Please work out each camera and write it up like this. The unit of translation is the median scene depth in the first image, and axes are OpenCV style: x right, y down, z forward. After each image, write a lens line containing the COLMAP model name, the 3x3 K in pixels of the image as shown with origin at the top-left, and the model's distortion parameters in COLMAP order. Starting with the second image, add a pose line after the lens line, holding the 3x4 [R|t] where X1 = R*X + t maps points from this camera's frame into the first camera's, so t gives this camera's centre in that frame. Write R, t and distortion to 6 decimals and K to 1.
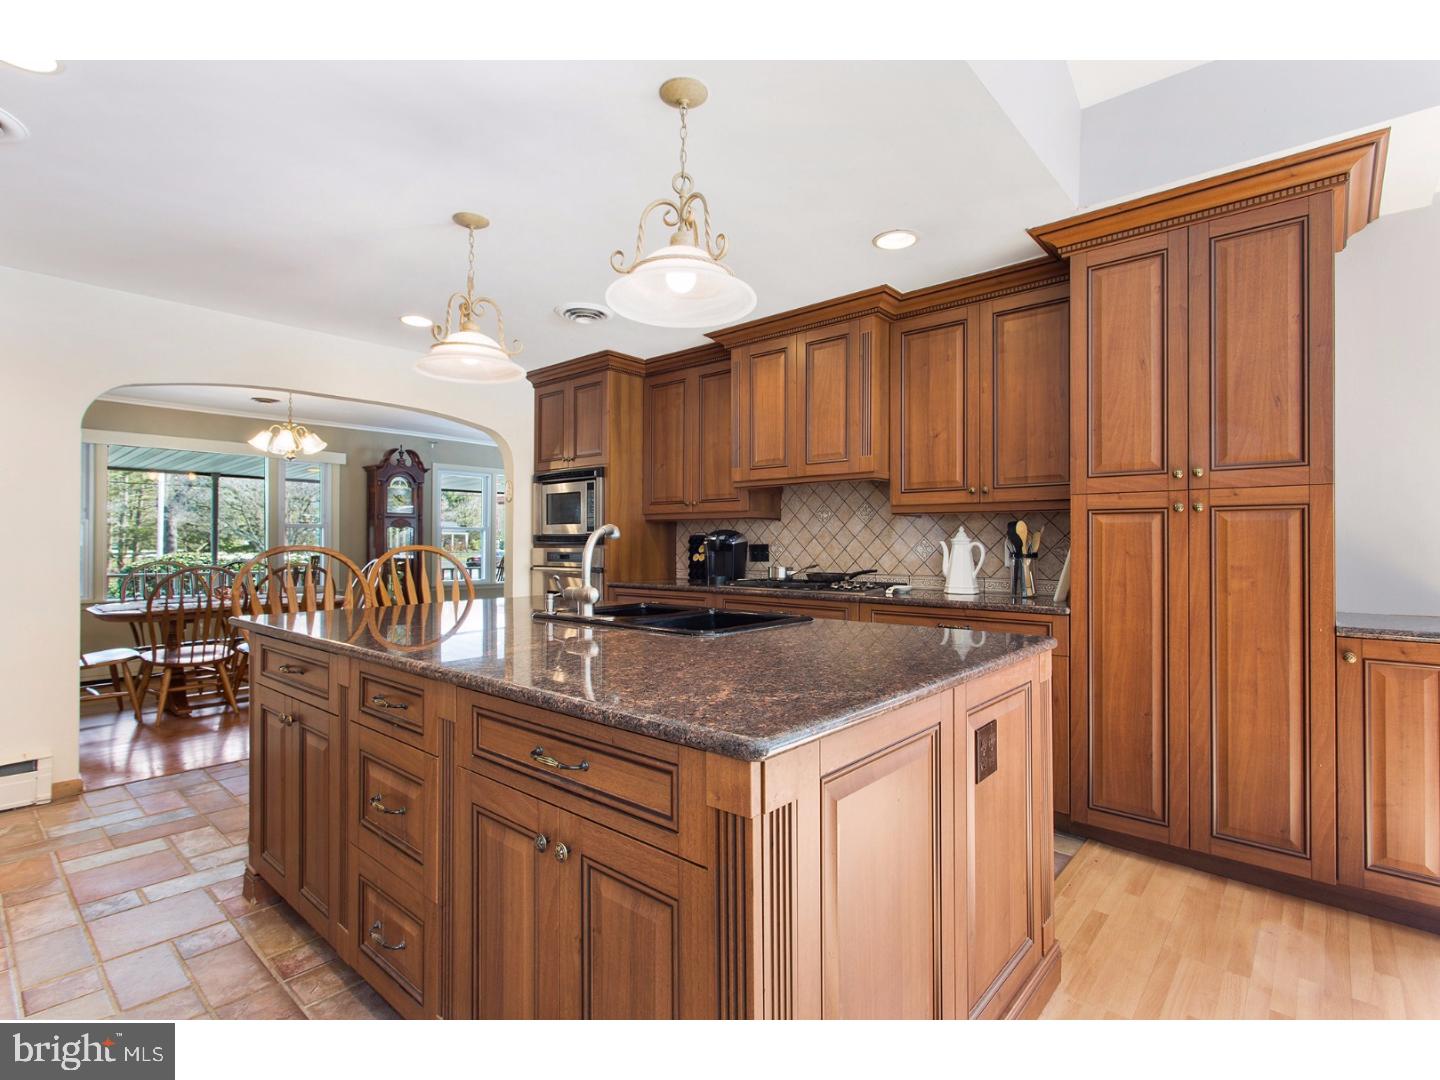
lens RADIAL K [[694.0, 0, 712.6], [0, 694.0, 538.4], [0, 0, 1]] dist [-0.005571, 0.003052]
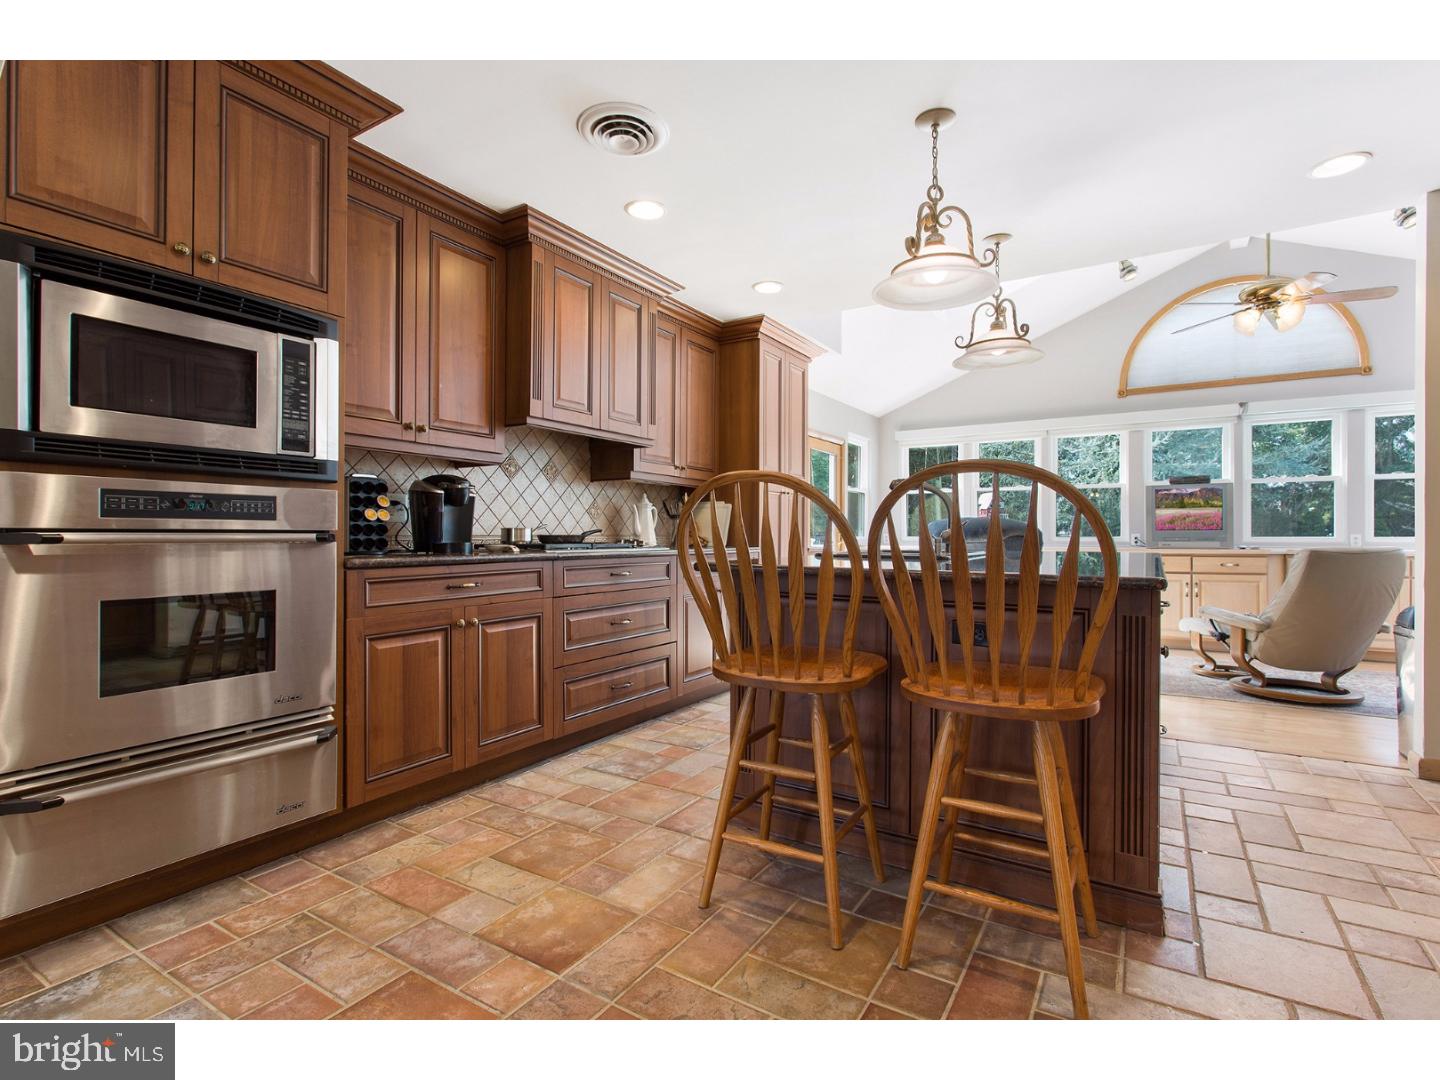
lens RADIAL K [[694.0, 0, 725.9], [0, 694.0, 536.2], [0, 0, 1]] dist [-0.005571, 0.003052]
pose [[-0.183428, -0.000208, 0.983033, -0.768296], [-0.007208, 0.999973, -0.001133, 0.050867], [-0.983007, -0.007294, -0.183425, 0.931181]]
